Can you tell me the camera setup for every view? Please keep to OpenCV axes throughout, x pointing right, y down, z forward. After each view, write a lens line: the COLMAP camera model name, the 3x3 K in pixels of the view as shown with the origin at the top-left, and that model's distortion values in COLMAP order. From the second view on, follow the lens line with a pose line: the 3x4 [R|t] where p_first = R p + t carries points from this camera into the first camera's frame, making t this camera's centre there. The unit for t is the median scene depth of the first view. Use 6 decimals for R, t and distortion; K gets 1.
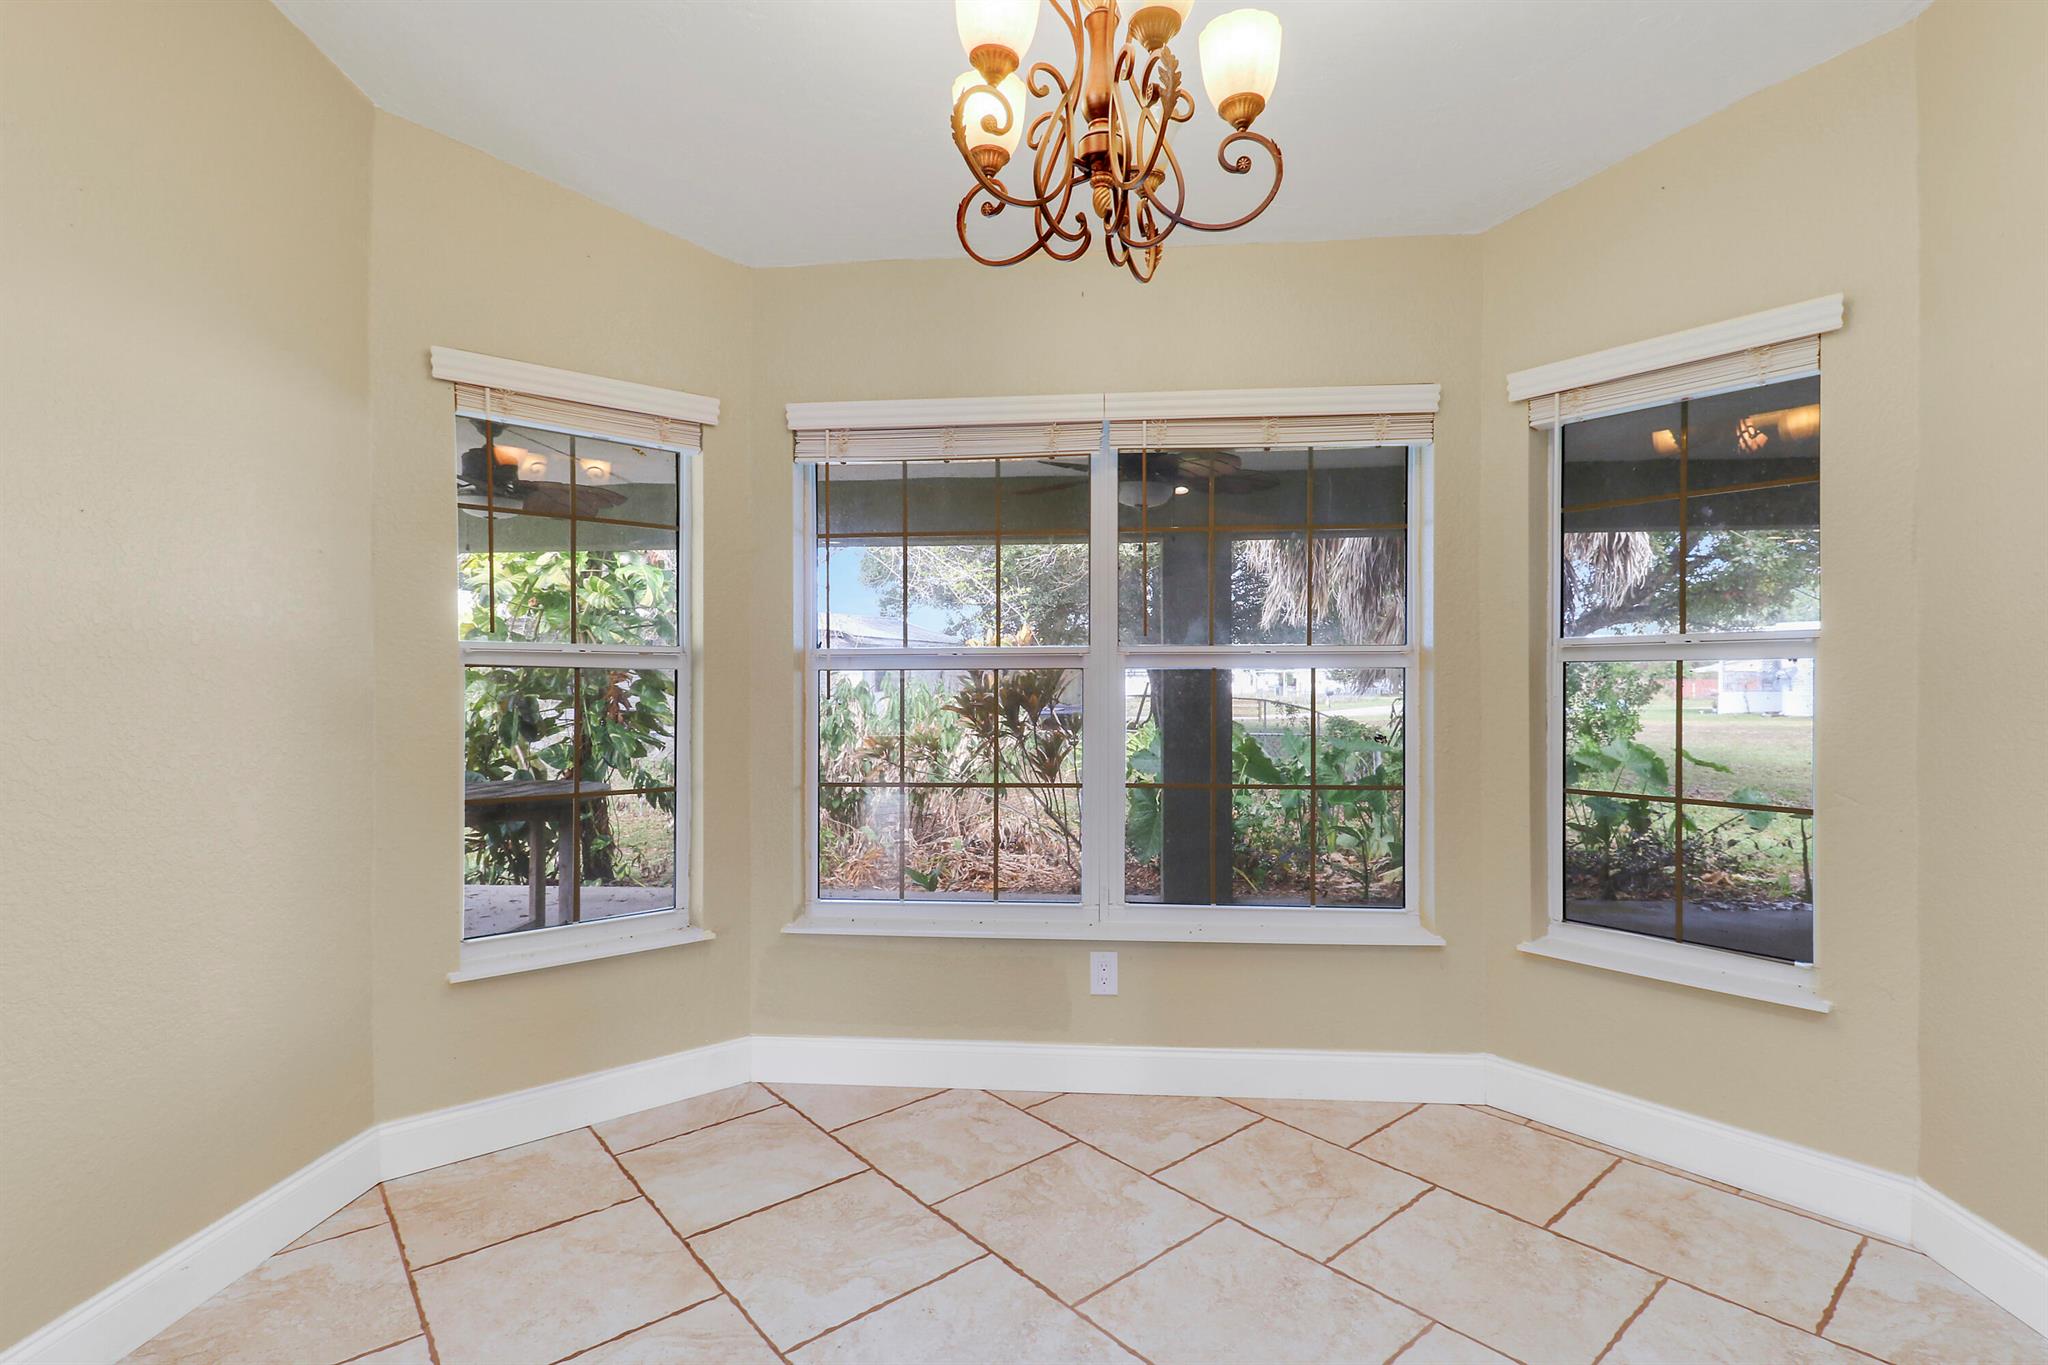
lens RADIAL K [[941.6, 0, 1032.9], [0, 941.6, 685.9], [0, 0, 1]] dist [-0.003136, -0.000879]
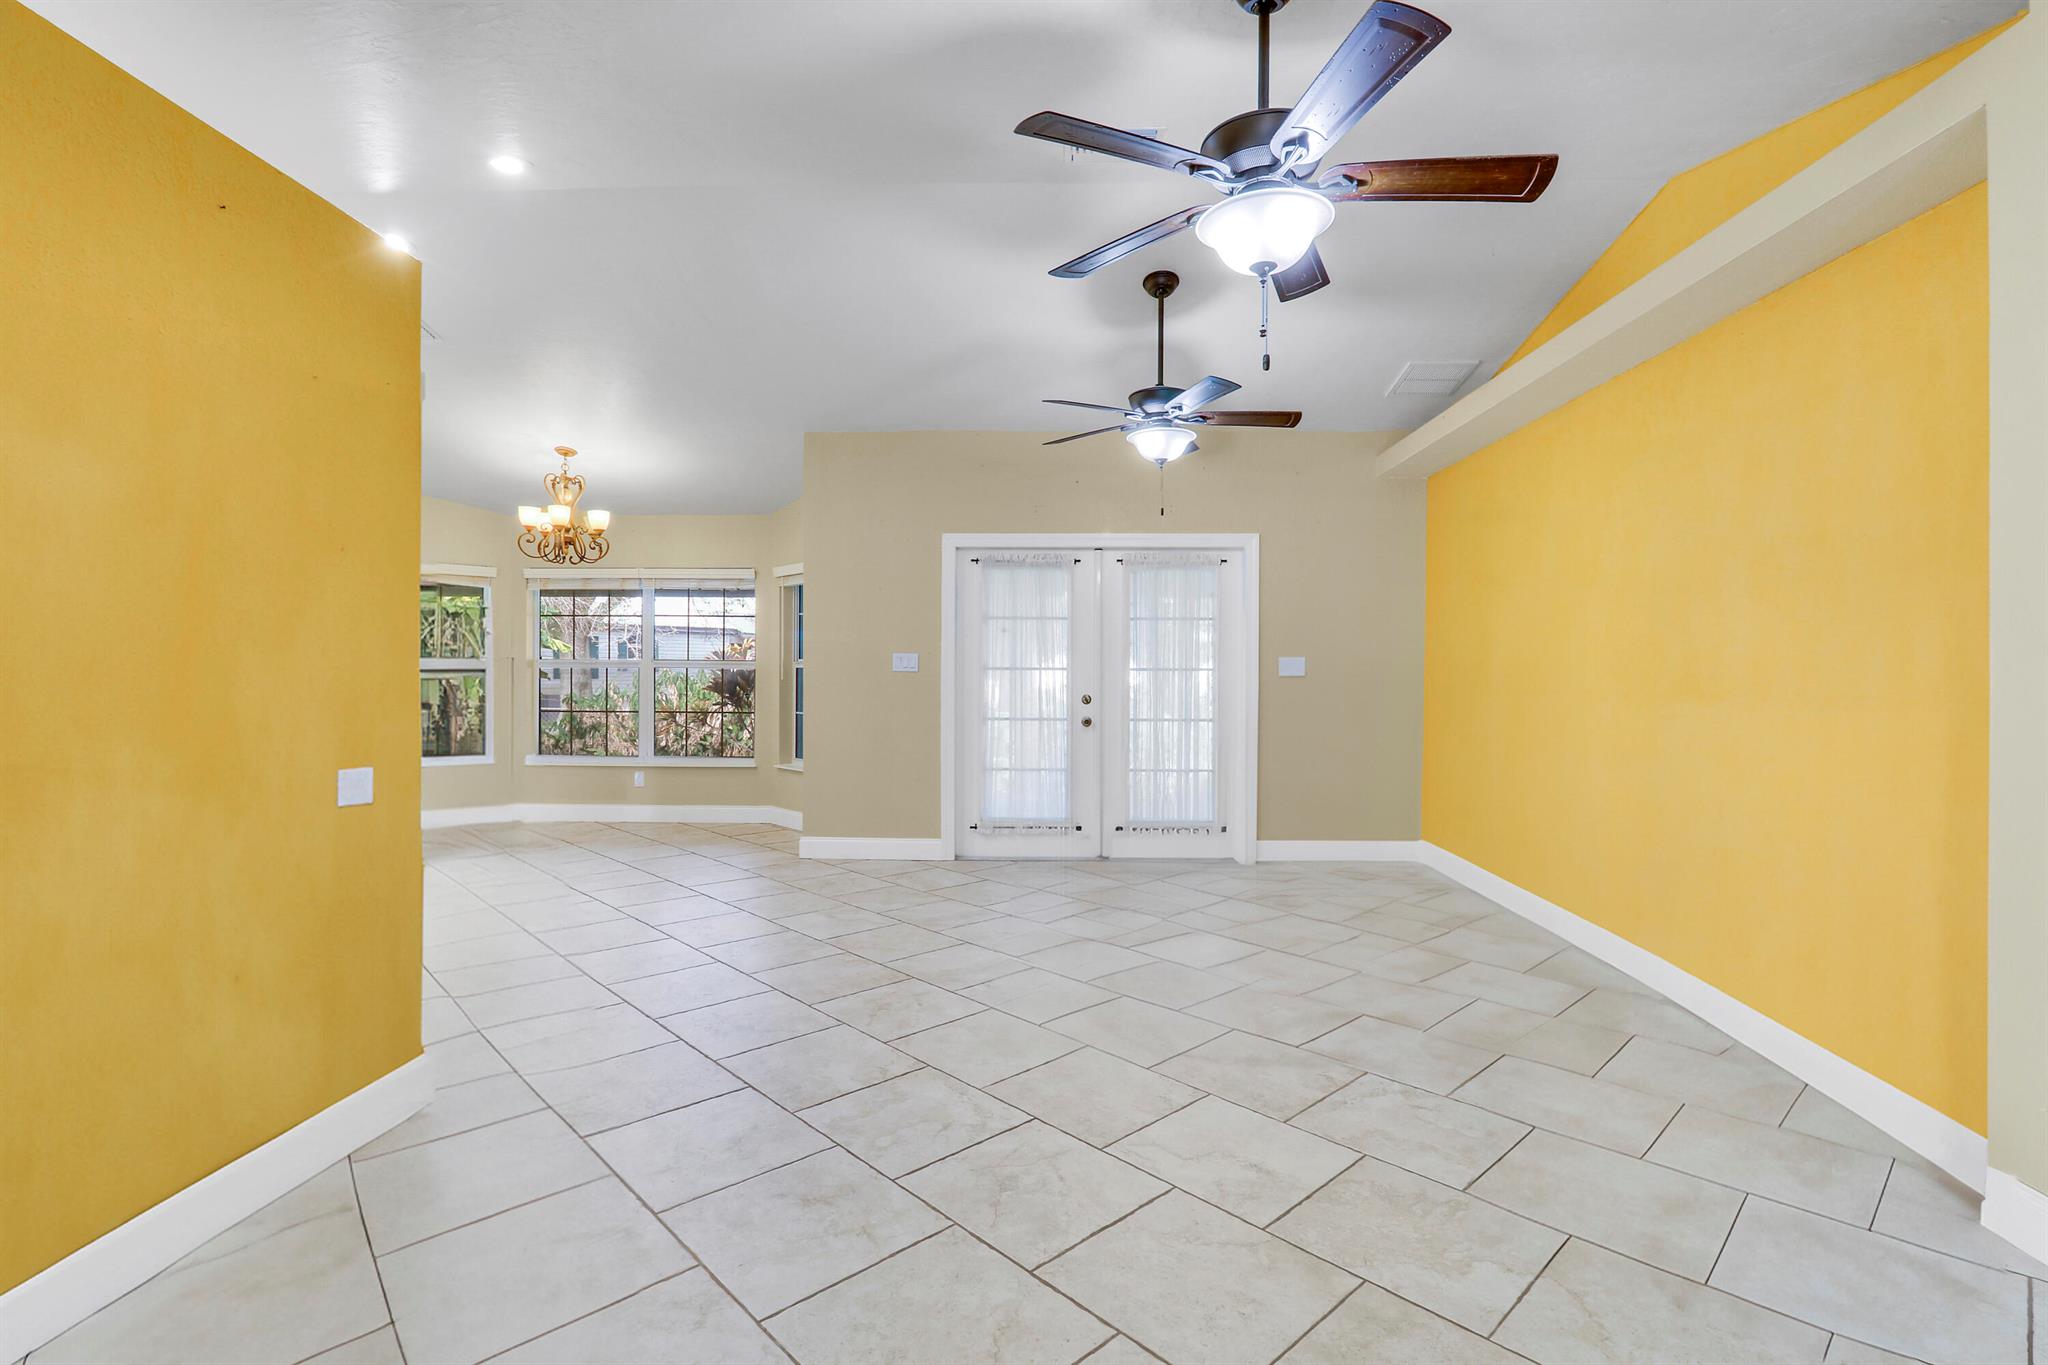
lens RADIAL K [[943.9, 0, 994.9], [0, 943.9, 673.0], [0, 0, 1]] dist [-0.000941, -0.000383]
pose [[0.999743, 0.002673, 0.022512, 1.094328], [-0.002623, 0.999994, -0.002252, 0.000838], [-0.022518, 0.002193, 0.999744, -1.854715]]
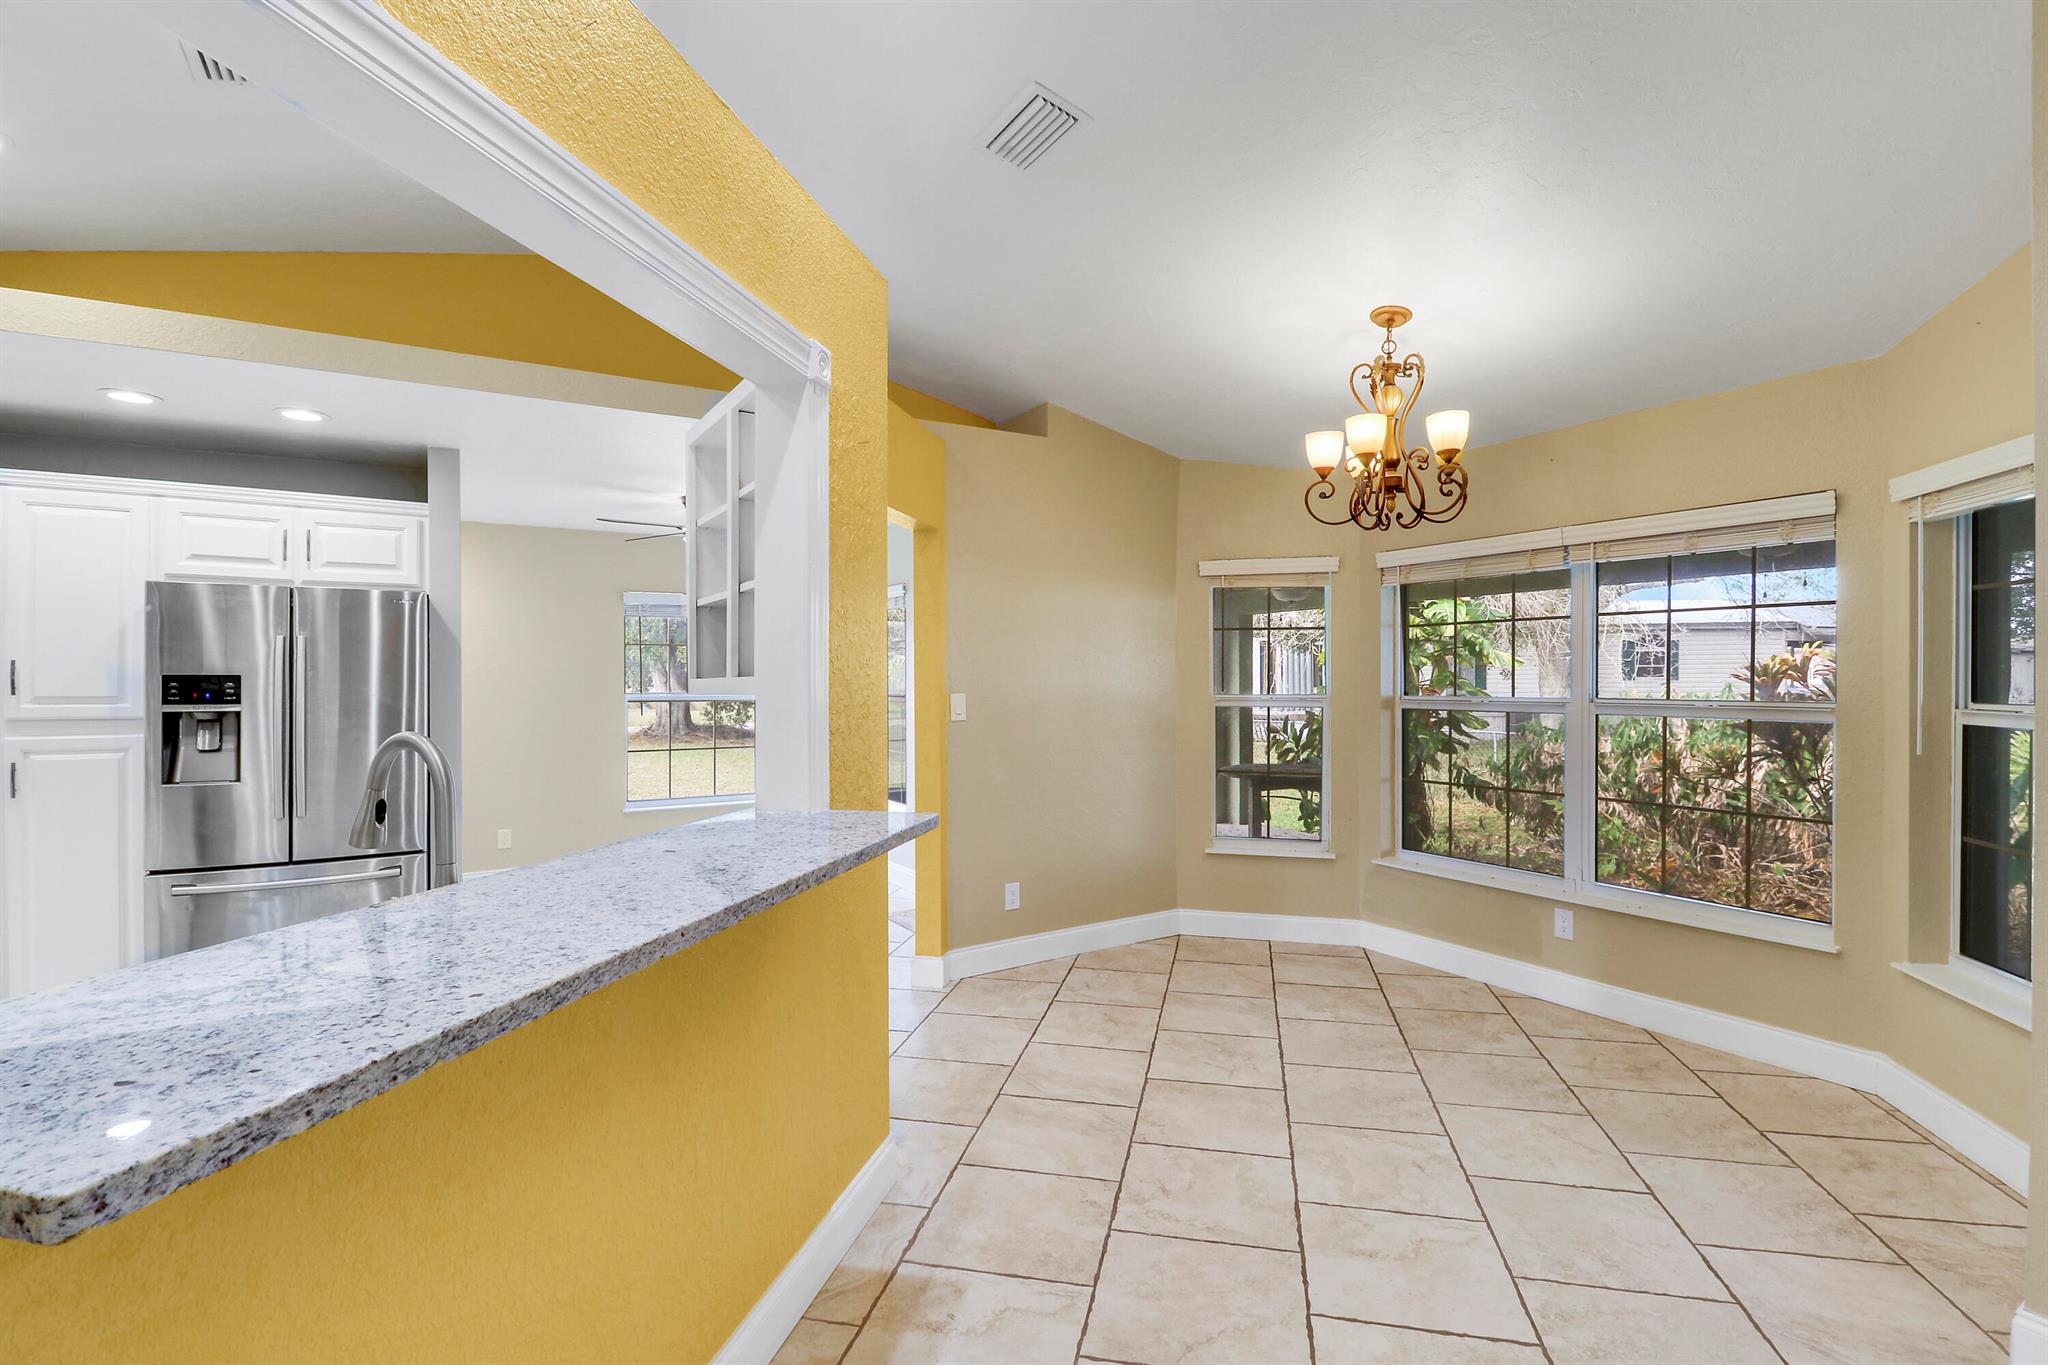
lens RADIAL K [[920.2, 0, 1020.5], [0, 920.2, 678.7], [0, 0, 1]] dist [-0.021073, -0.000565]
pose [[0.580234, -0.000111, -0.814449, 0.766063], [0.000353, 1.000000, 0.000115, -0.079389], [0.814449, -0.000354, 0.580234, -0.527782]]
